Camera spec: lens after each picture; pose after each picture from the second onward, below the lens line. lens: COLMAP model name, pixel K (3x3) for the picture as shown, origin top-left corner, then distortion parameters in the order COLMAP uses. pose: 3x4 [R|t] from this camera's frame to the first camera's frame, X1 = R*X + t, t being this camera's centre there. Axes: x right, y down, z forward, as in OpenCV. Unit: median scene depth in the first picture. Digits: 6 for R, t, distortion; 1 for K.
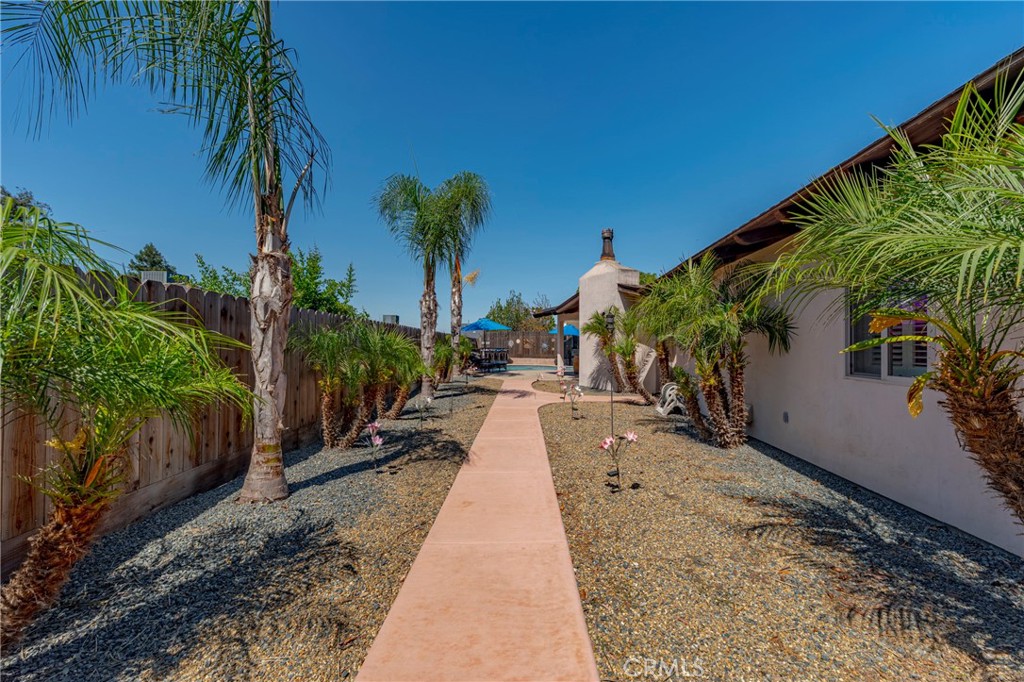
lens RADIAL K [[403.6, 0, 512.0], [0, 403.6, 342.9], [0, 0, 1]] dist [0.000981, -0.000004]
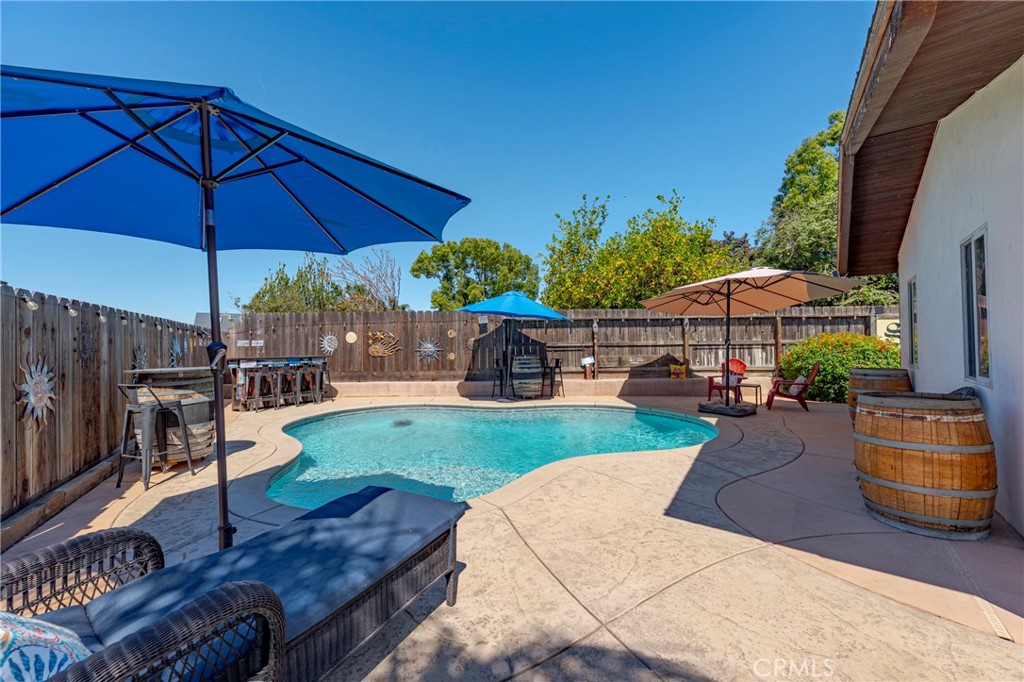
lens RADIAL K [[403.6, 0, 511.8], [0, 403.6, 341.3], [0, 0, 1]] dist [0.000981, -0.000004]
pose [[0.879928, -0.008242, 0.475036, -0.032144], [0.011188, 0.999932, -0.003376, 0.002661], [-0.474976, 0.008285, 0.879960, 0.596582]]
